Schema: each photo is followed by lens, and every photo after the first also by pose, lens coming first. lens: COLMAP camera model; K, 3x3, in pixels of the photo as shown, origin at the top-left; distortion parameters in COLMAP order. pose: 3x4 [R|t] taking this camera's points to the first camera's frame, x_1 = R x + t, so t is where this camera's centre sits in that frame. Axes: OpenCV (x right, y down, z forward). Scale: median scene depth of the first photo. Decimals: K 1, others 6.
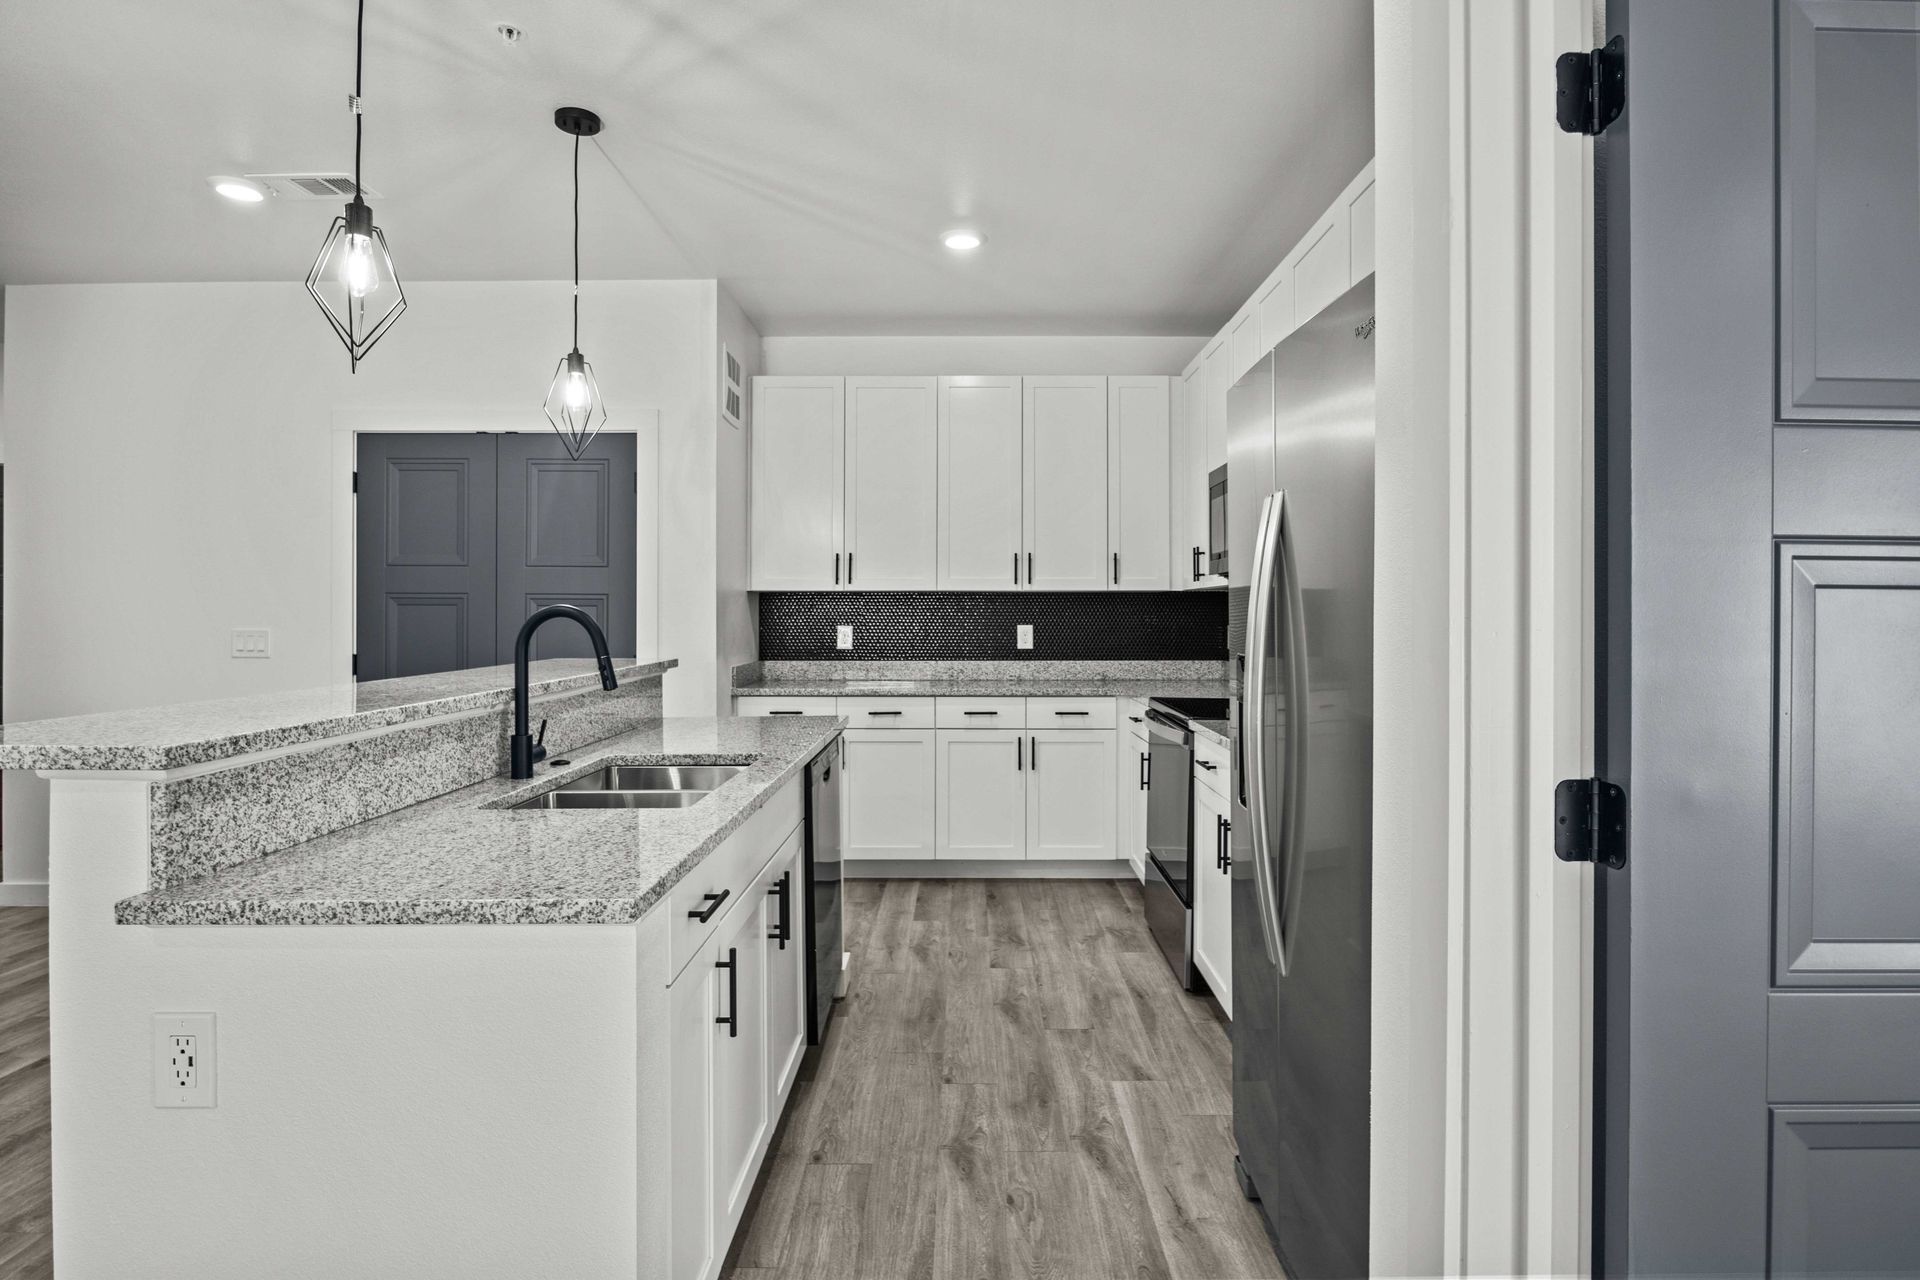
lens RADIAL K [[1011.1, 0, 962.9], [0, 1011.1, 626.6], [0, 0, 1]] dist [-0.007372, -0.000558]
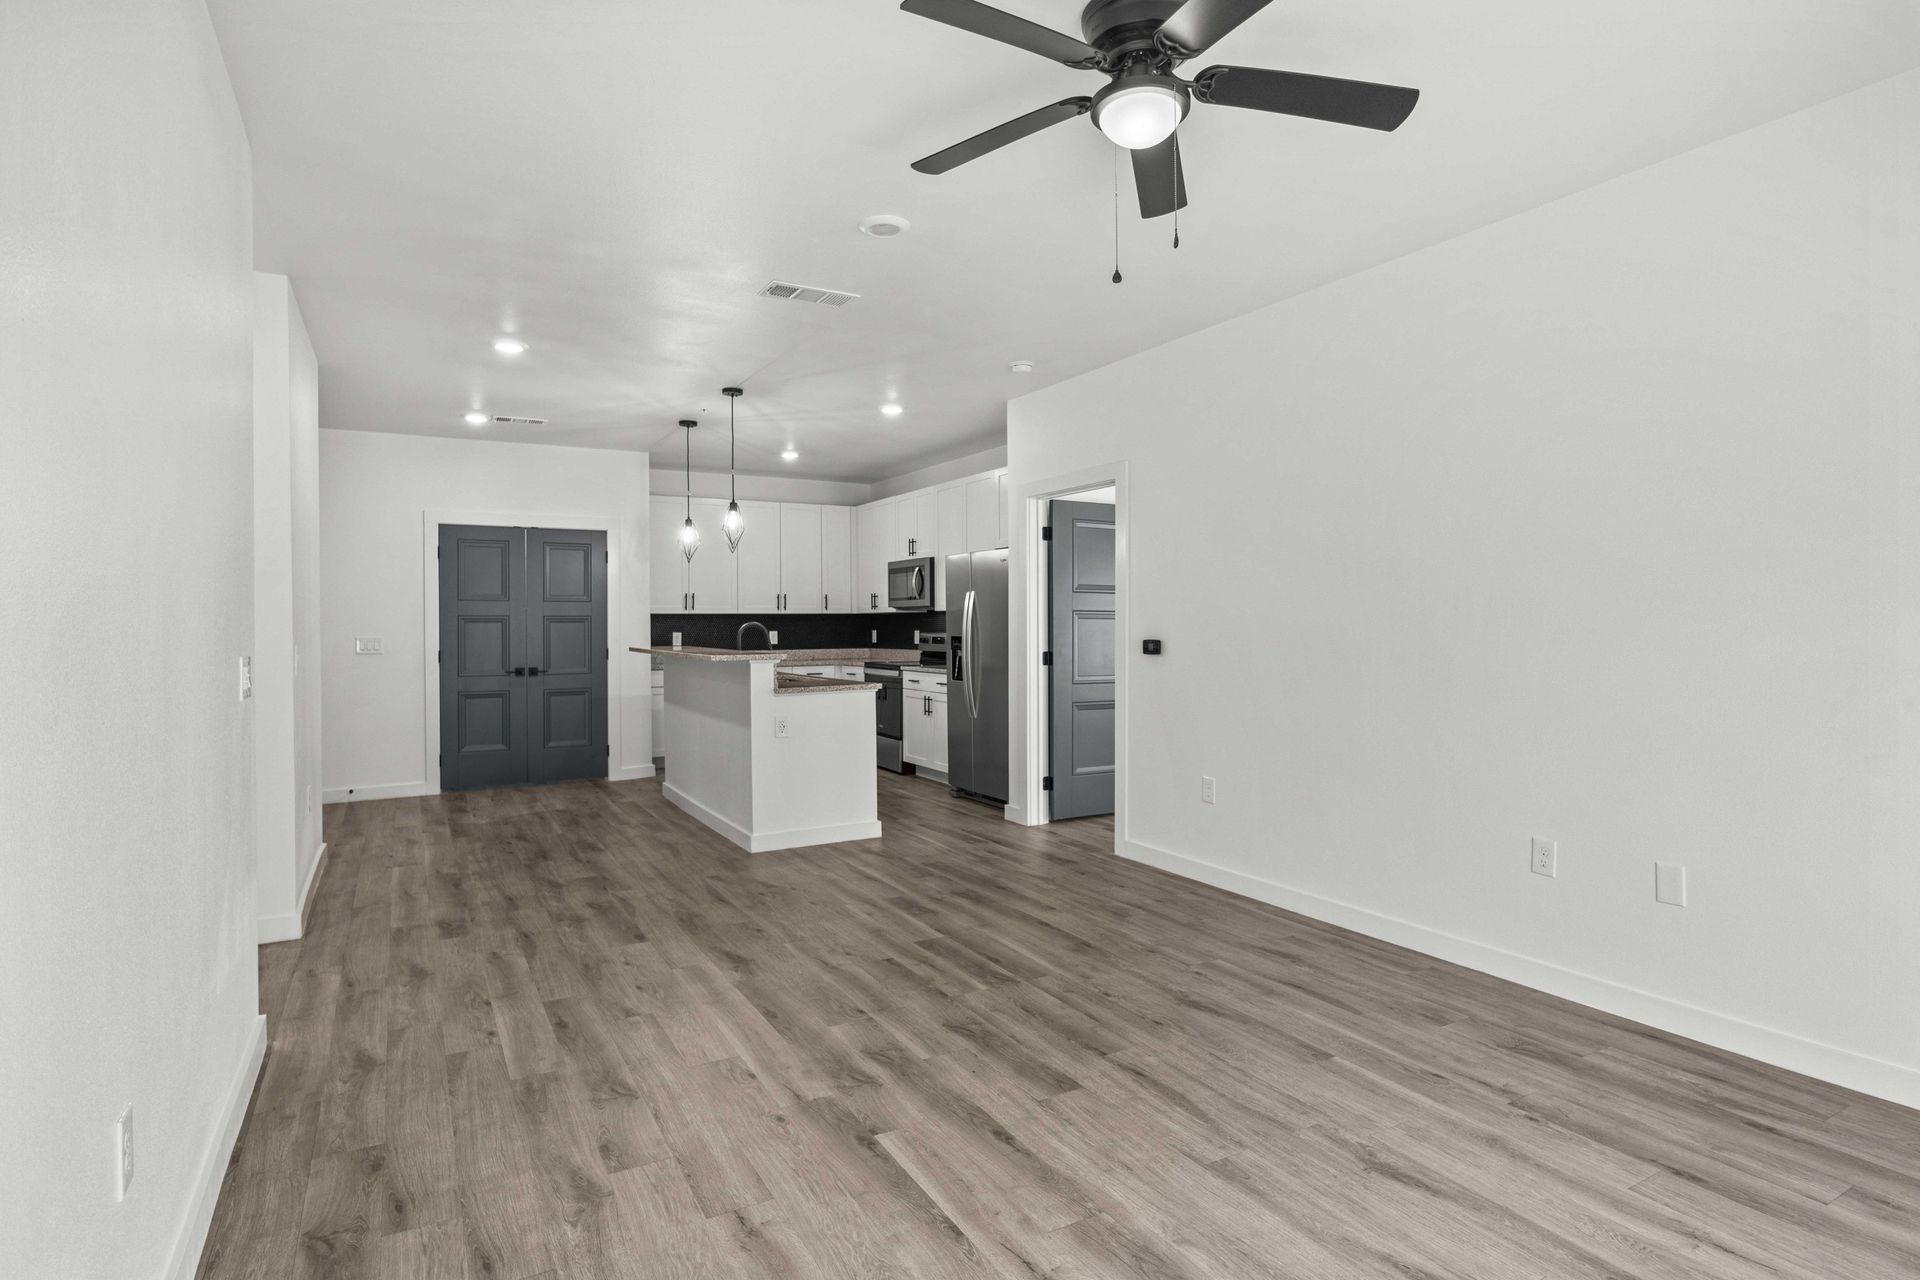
lens RADIAL K [[962.7, 0, 958.2], [0, 962.7, 628.7], [0, 0, 1]] dist [-0.005735, -0.000944]
pose [[0.868756, -0.007487, 0.495183, -0.608040], [0.013228, 0.999880, -0.008089, 0.014658], [-0.495063, 0.013578, 0.868751, -0.842778]]
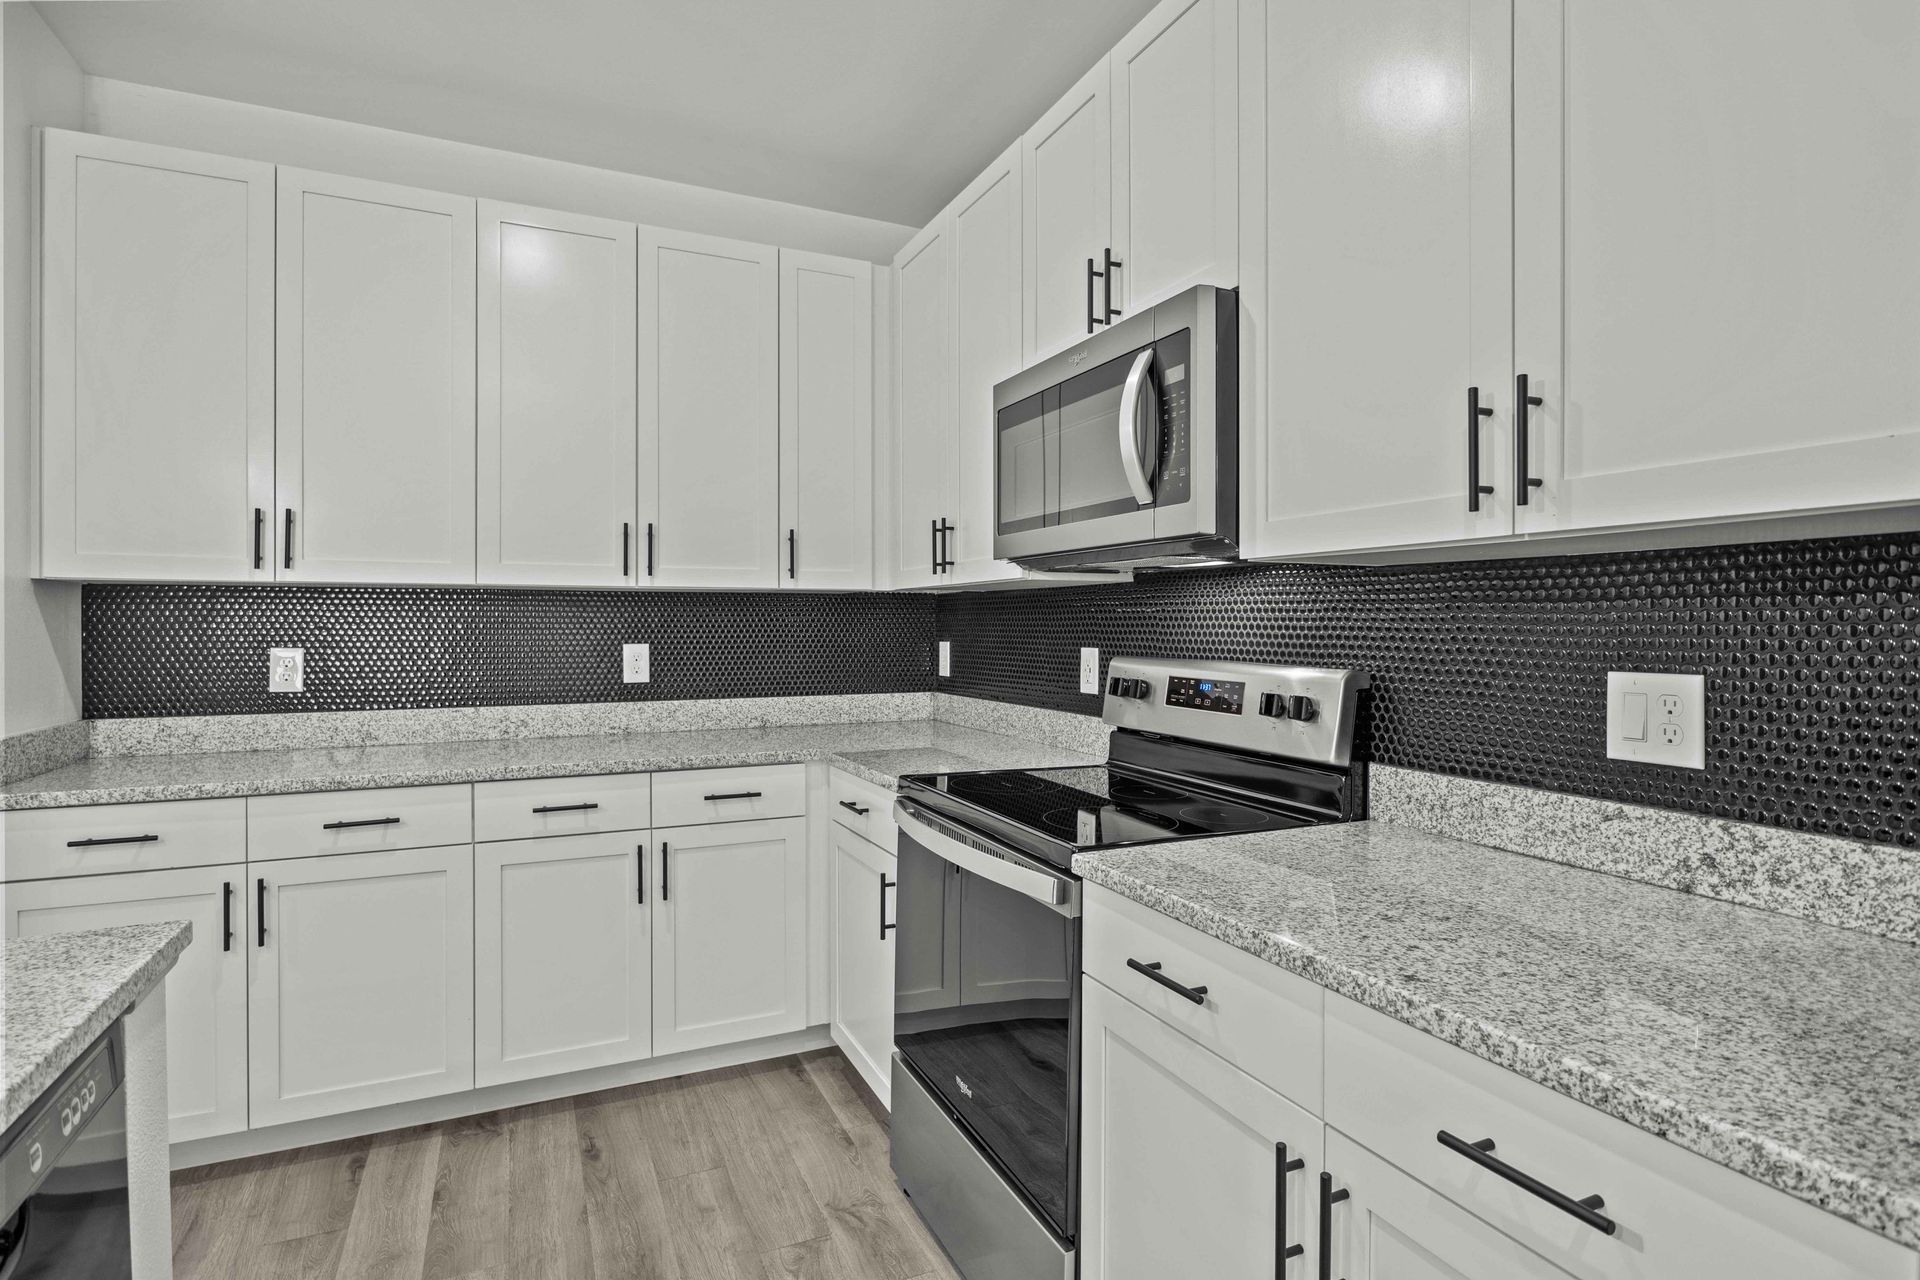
lens RADIAL K [[962.7, 0, 958.2], [0, 962.7, 628.7], [0, 0, 1]] dist [-0.005735, -0.000944]
pose [[0.906260, -0.002486, 0.422714, -0.009776], [0.005944, 0.999959, -0.006864, -0.006612], [-0.422680, 0.008734, 0.906237, 0.442031]]
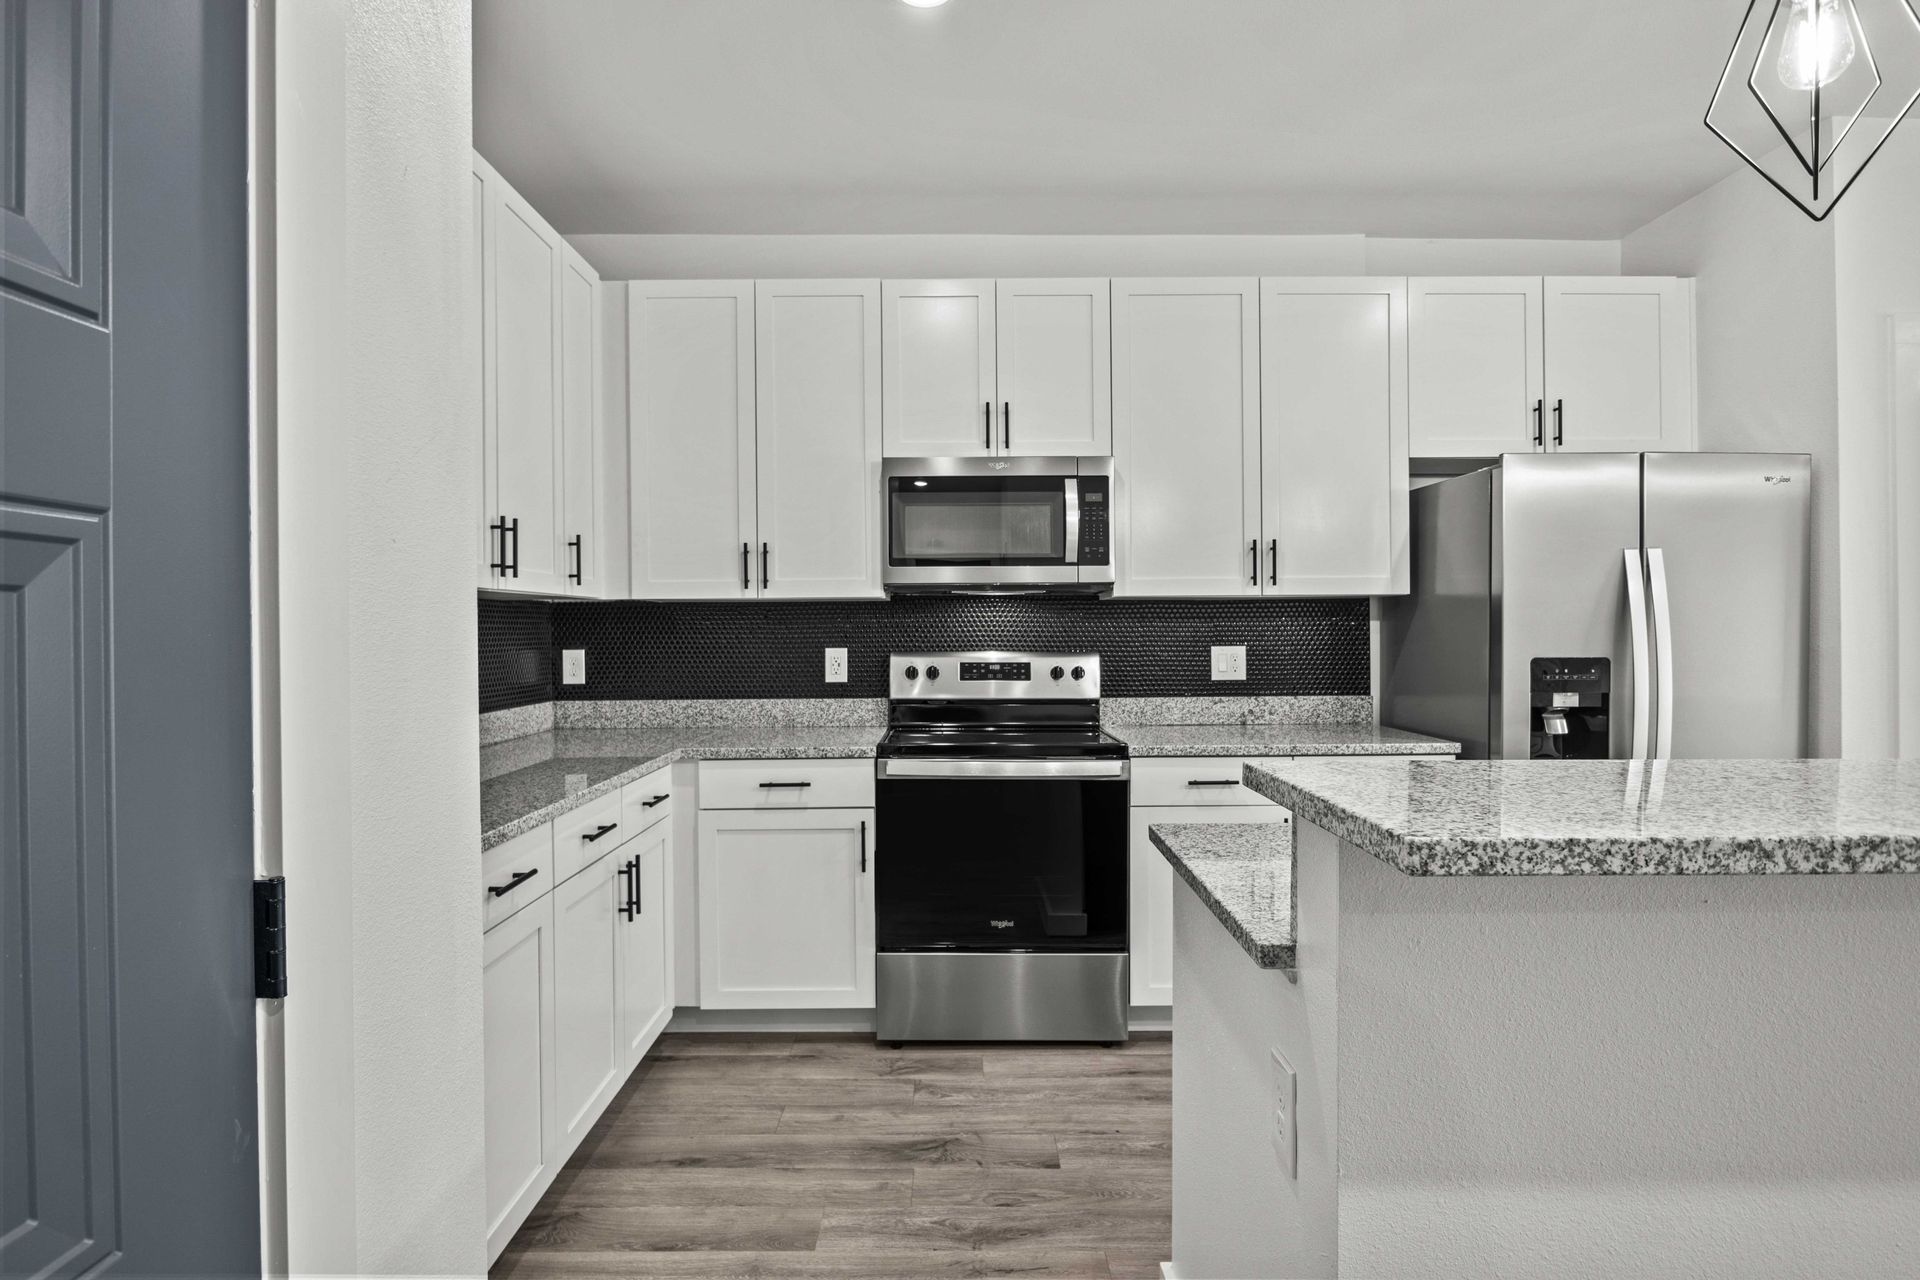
lens RADIAL K [[961.9, 0, 960.0], [0, 961.9, 640.0], [0, 0, 1]] dist [-0.003968, -0.000239]
pose [[-0.004552, -0.008333, 0.999955, -0.466304], [0.020310, 0.999758, 0.008424, -0.009673], [-0.999783, 0.020347, -0.004382, 0.832415]]
